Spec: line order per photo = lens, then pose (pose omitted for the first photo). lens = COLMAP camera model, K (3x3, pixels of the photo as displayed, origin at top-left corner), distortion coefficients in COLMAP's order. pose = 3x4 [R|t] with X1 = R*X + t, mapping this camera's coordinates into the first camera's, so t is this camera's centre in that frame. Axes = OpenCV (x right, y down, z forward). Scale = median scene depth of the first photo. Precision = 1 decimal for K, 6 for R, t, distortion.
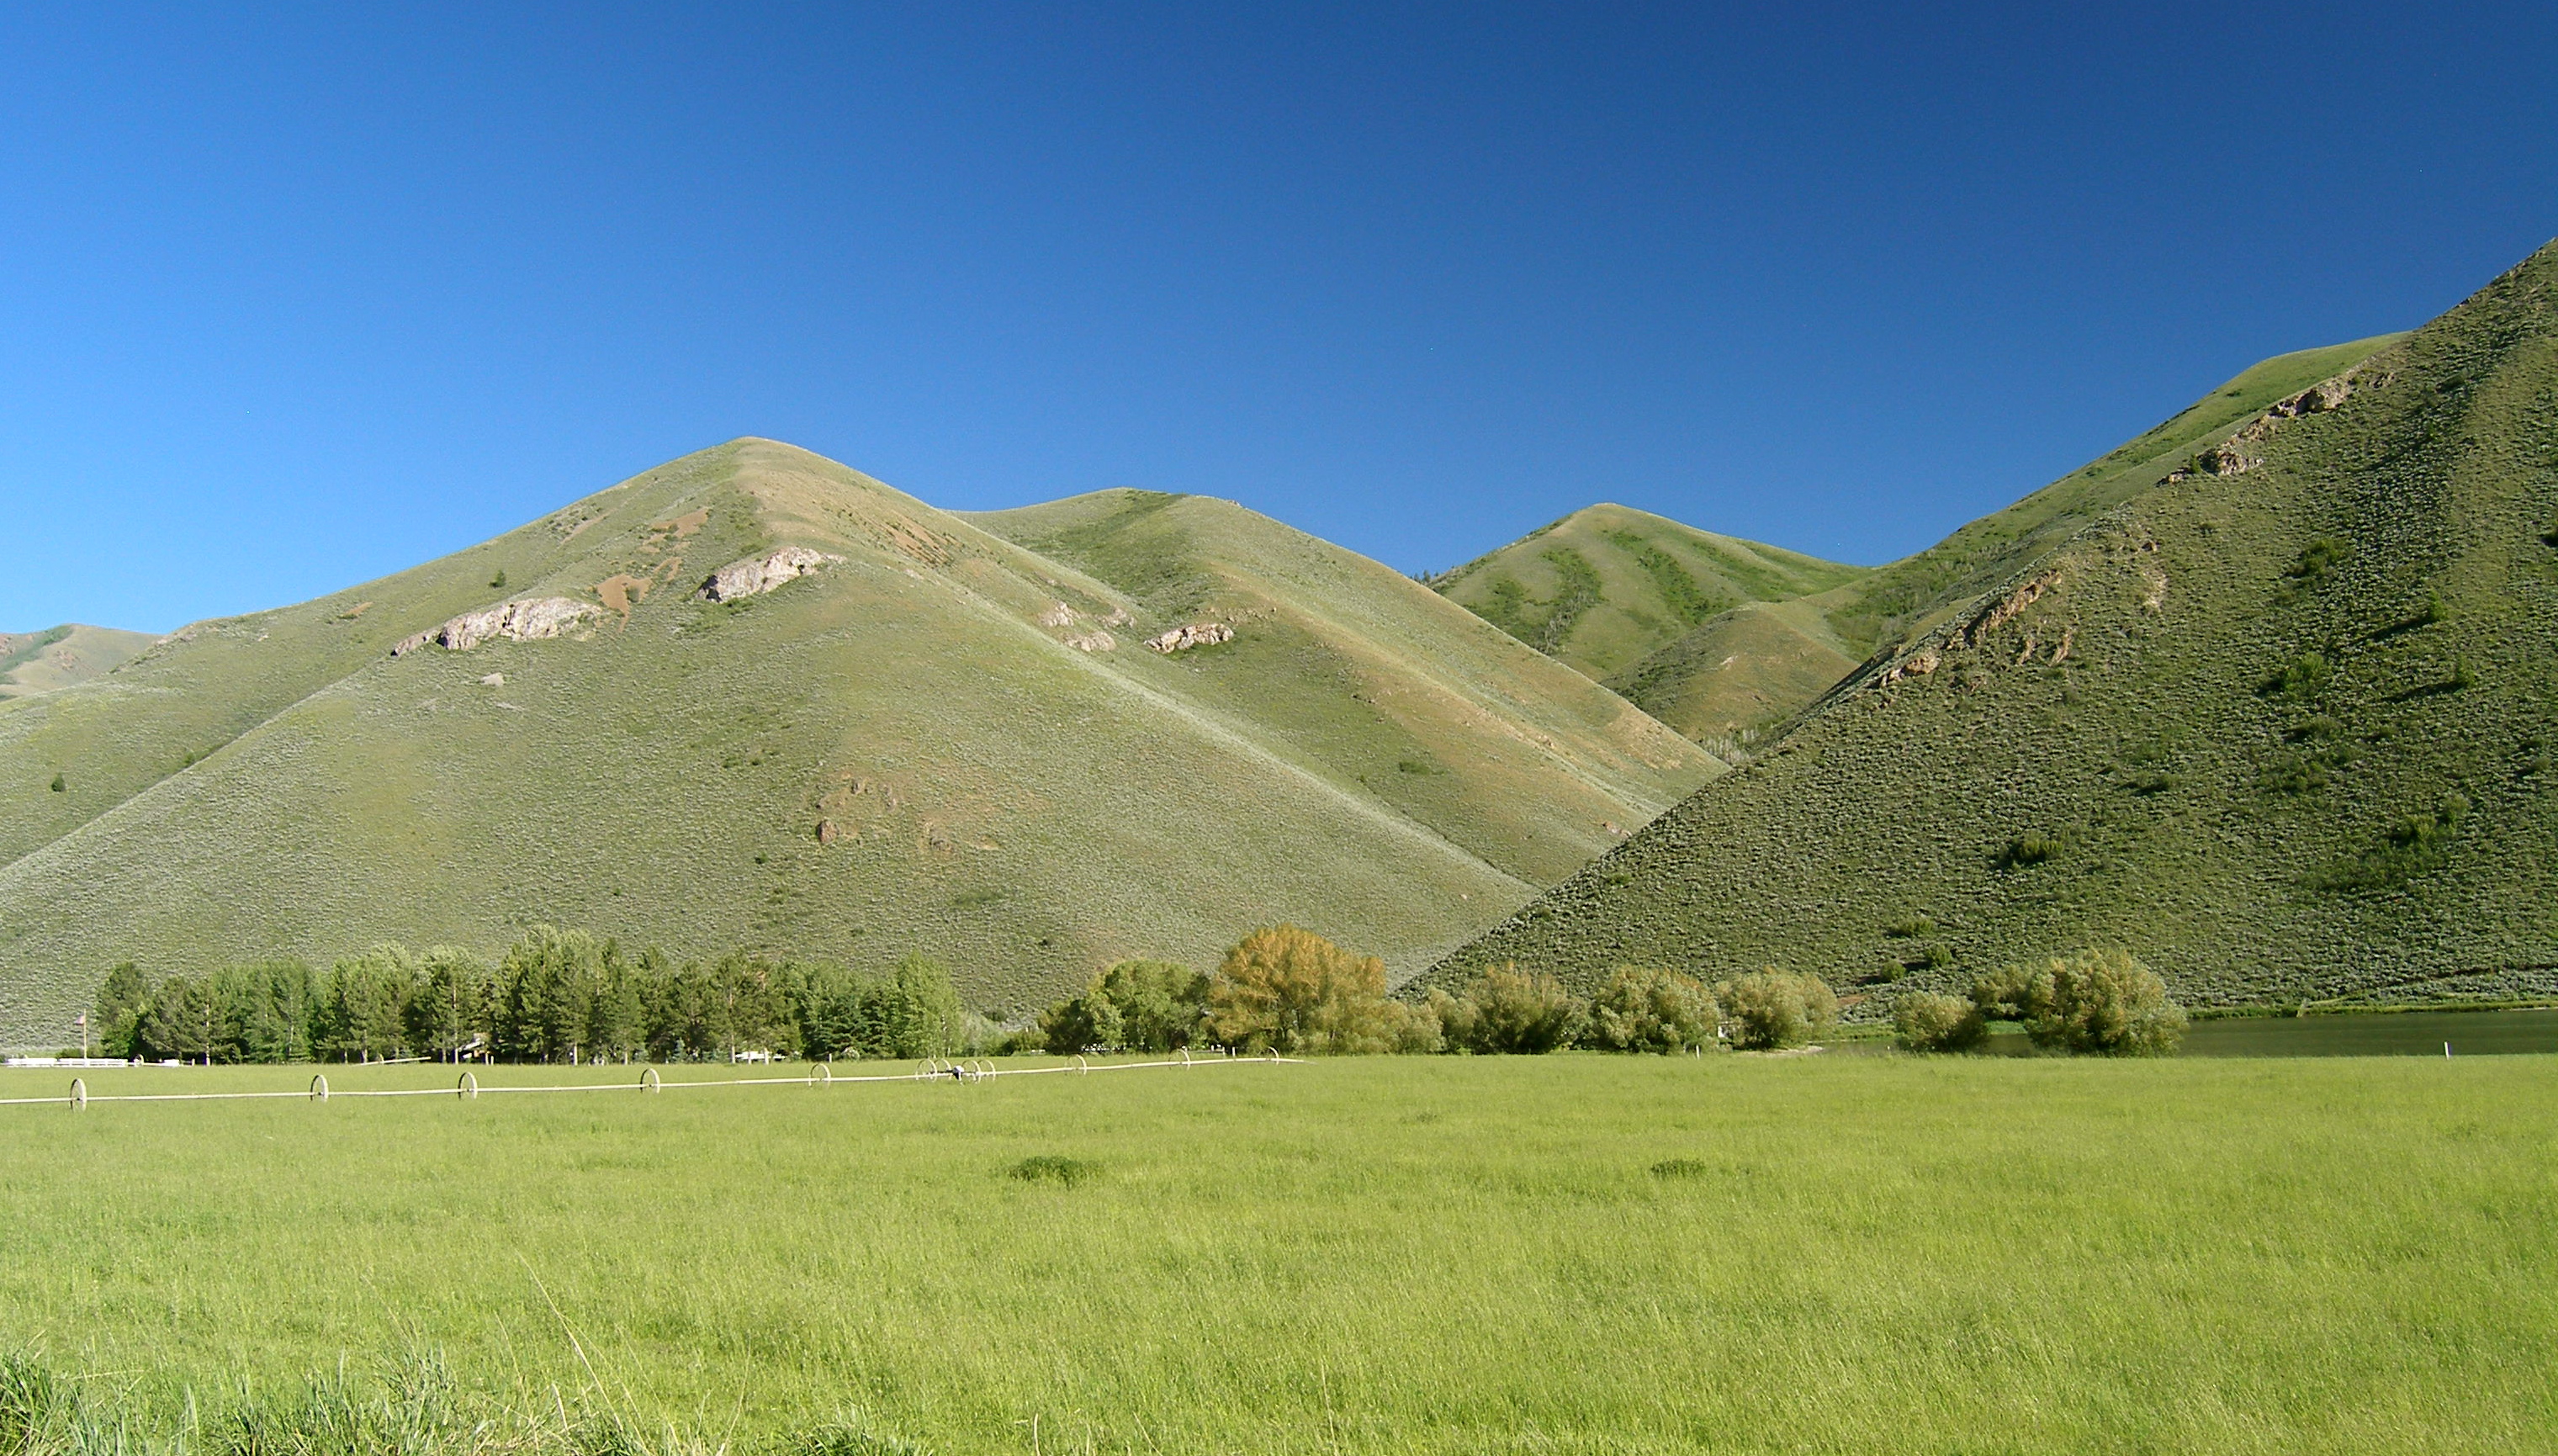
lens RADIAL K [[2042.5, 0, 1268.5], [0, 2042.5, 808.4], [0, 0, 1]] dist [-0.081466, 0.010671]
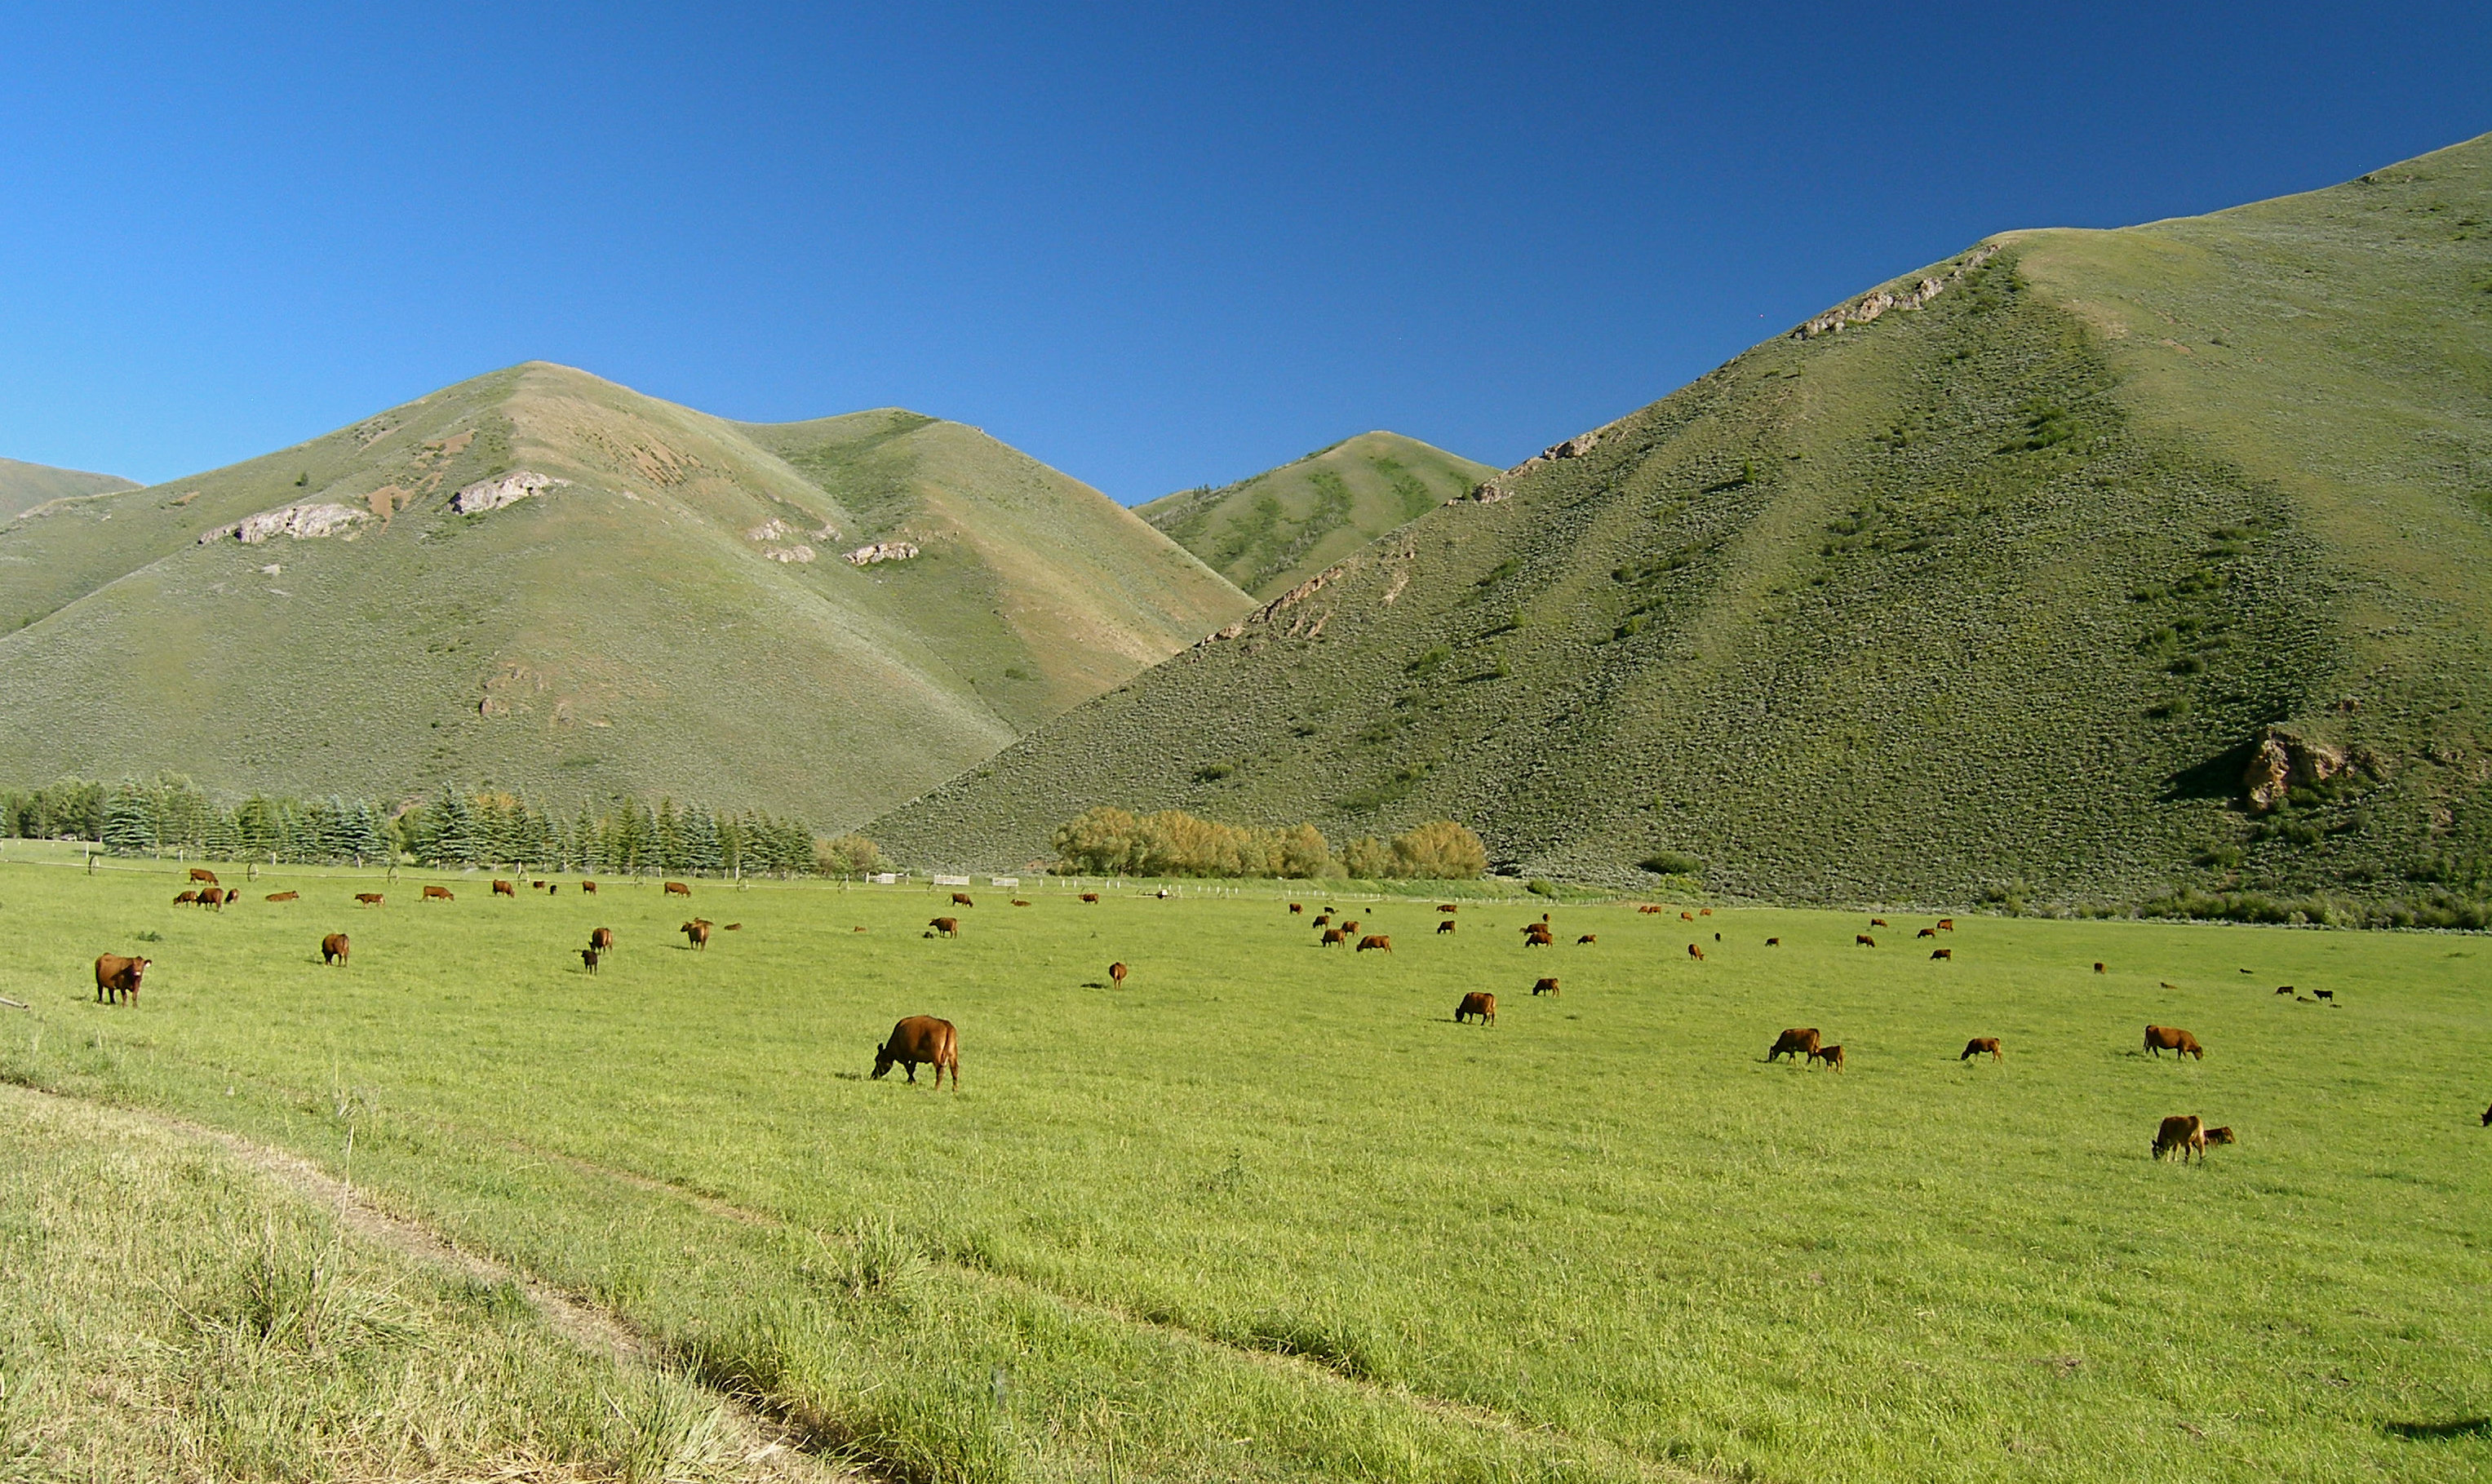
lens RADIAL K [[1987.6, 0, 1240.2], [0, 1987.6, 760.8], [0, 0, 1]] dist [-0.093268, 0.029439]
pose [[0.998150, 0.052719, 0.030286, 0.180181], [-0.053872, 0.997800, 0.038625, -0.022100], [-0.028184, -0.040186, 0.998795, -0.227232]]
